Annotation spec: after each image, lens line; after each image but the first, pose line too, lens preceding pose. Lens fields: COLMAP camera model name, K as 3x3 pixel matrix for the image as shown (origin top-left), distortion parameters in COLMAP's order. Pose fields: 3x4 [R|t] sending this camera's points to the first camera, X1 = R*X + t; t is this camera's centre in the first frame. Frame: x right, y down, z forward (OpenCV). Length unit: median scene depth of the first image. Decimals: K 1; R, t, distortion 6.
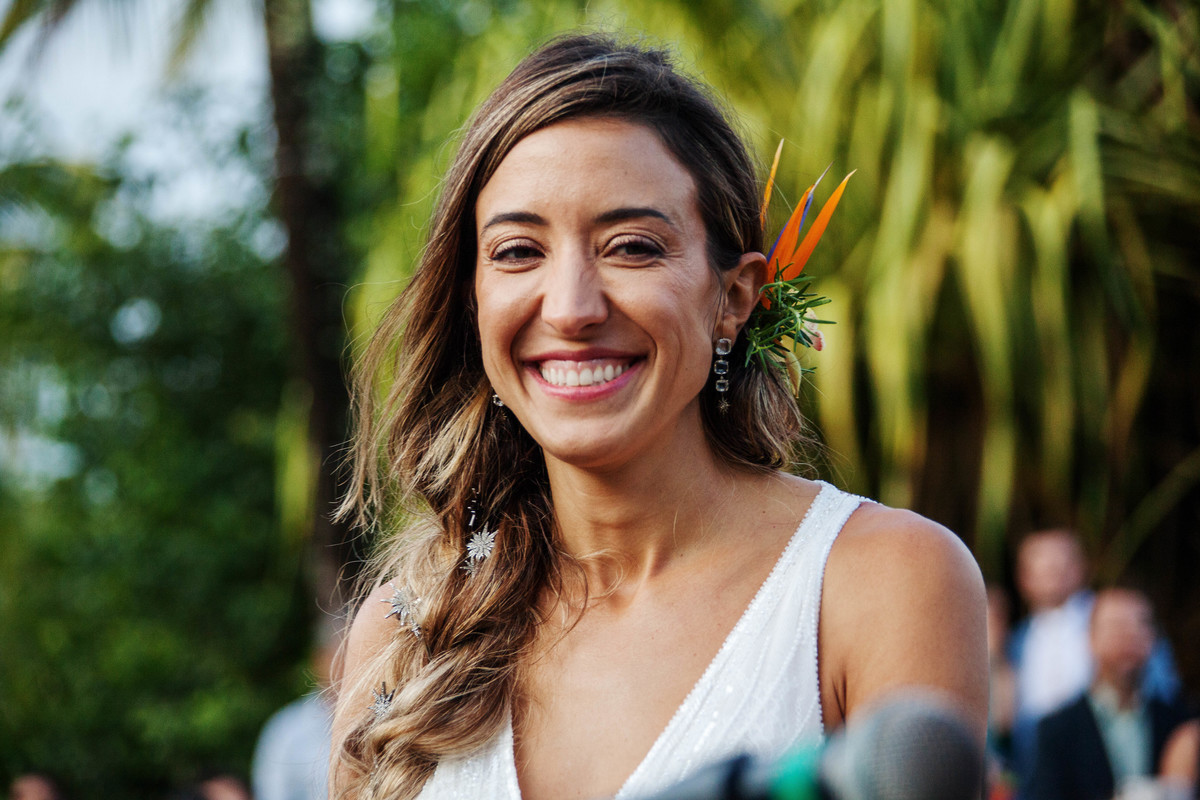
lens RADIAL K [[5511.8, 0, 600.0], [0, 5511.8, 400.0], [0, 0, 1]] dist [0.930153, 0.605862]
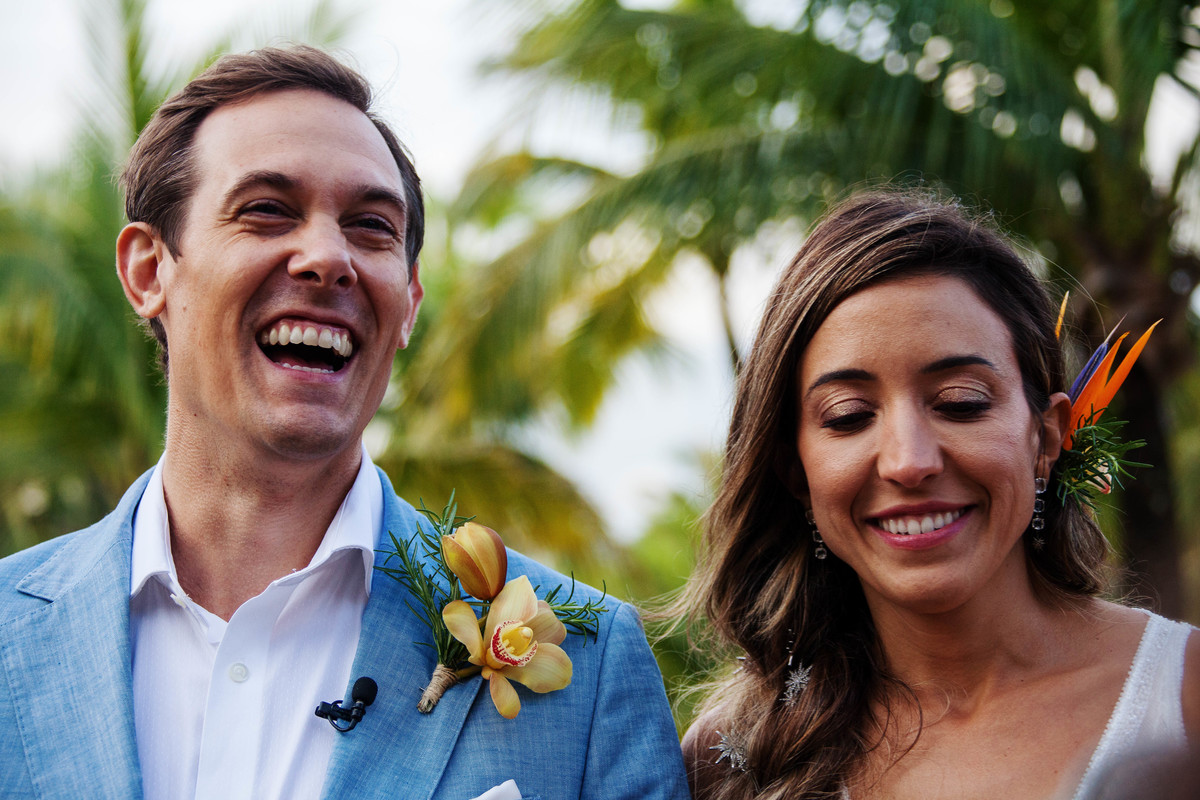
lens RADIAL K [[3114.5, 0, 600.0], [0, 3114.5, 400.0], [0, 0, 1]] dist [1.263759, 0.066559]
pose [[0.996722, -0.070286, -0.040062, -0.035807], [0.069379, 0.997311, -0.023593, -0.017902], [0.041612, 0.020736, 0.998919, 0.410987]]
